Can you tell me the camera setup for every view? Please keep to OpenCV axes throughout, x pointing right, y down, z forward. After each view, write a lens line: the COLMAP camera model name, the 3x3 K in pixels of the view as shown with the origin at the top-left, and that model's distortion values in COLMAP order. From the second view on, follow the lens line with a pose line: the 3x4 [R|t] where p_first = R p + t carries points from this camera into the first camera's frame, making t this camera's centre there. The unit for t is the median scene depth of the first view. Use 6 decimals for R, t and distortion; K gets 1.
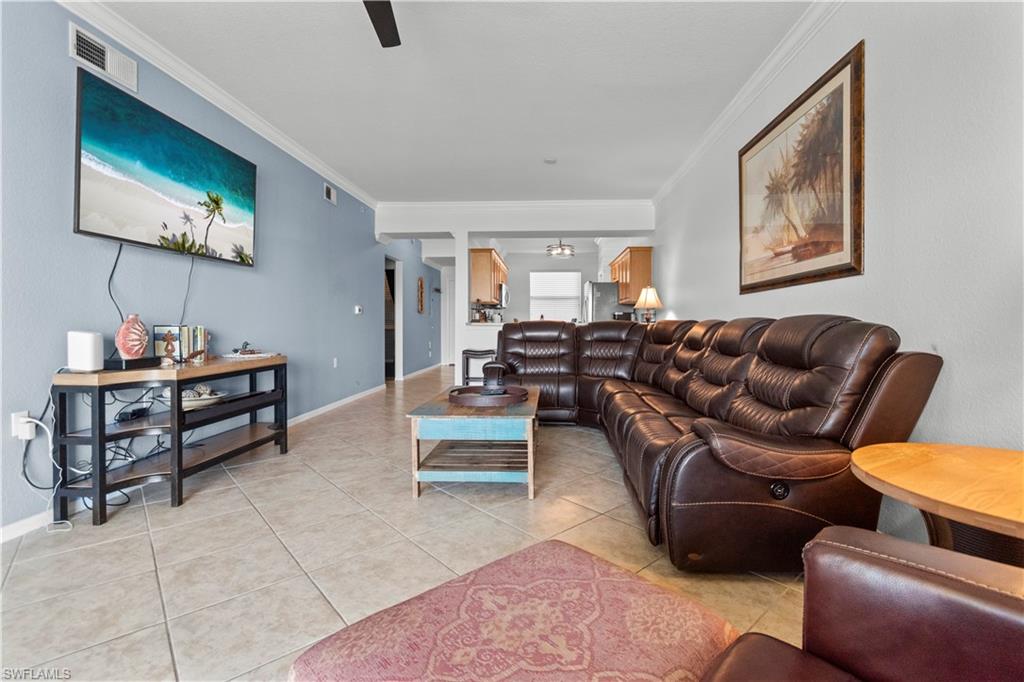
lens RADIAL K [[457.3, 0, 511.1], [0, 457.3, 328.3], [0, 0, 1]] dist [0.000492, -0.005005]
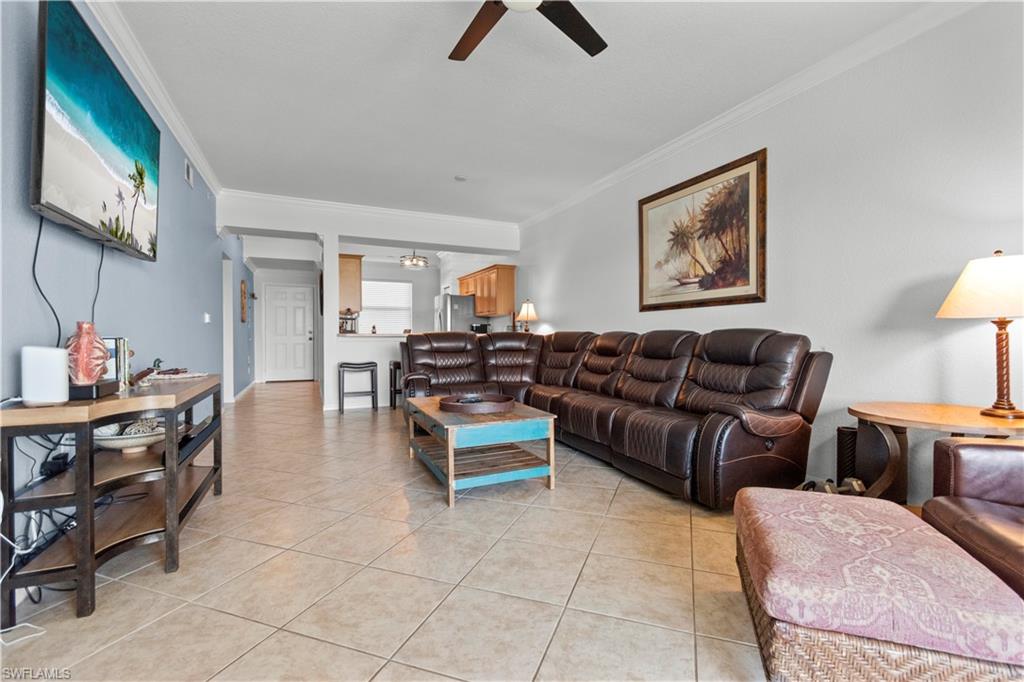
lens RADIAL K [[457.3, 0, 508.2], [0, 457.3, 340.0], [0, 0, 1]] dist [0.000492, -0.005005]
pose [[0.883479, -0.007420, 0.468412, -0.606166], [0.006271, 0.999972, 0.004011, -0.002782], [-0.468429, -0.000606, 0.883501, 0.047605]]
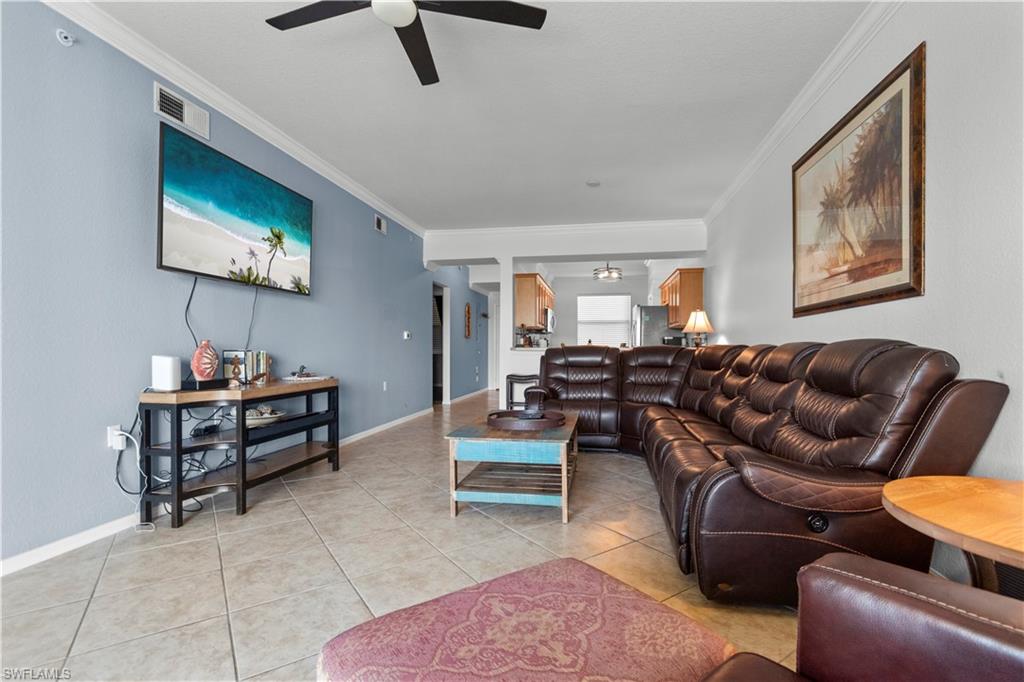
lens RADIAL K [[457.3, 0, 499.8], [0, 457.3, 351.4], [0, 0, 1]] dist [0.000492, -0.005005]
pose [[0.991984, -0.000711, -0.126362, 0.026768], [0.000210, 0.999992, -0.003984, -0.000321], [0.126363, 0.003925, 0.991976, -0.019722]]
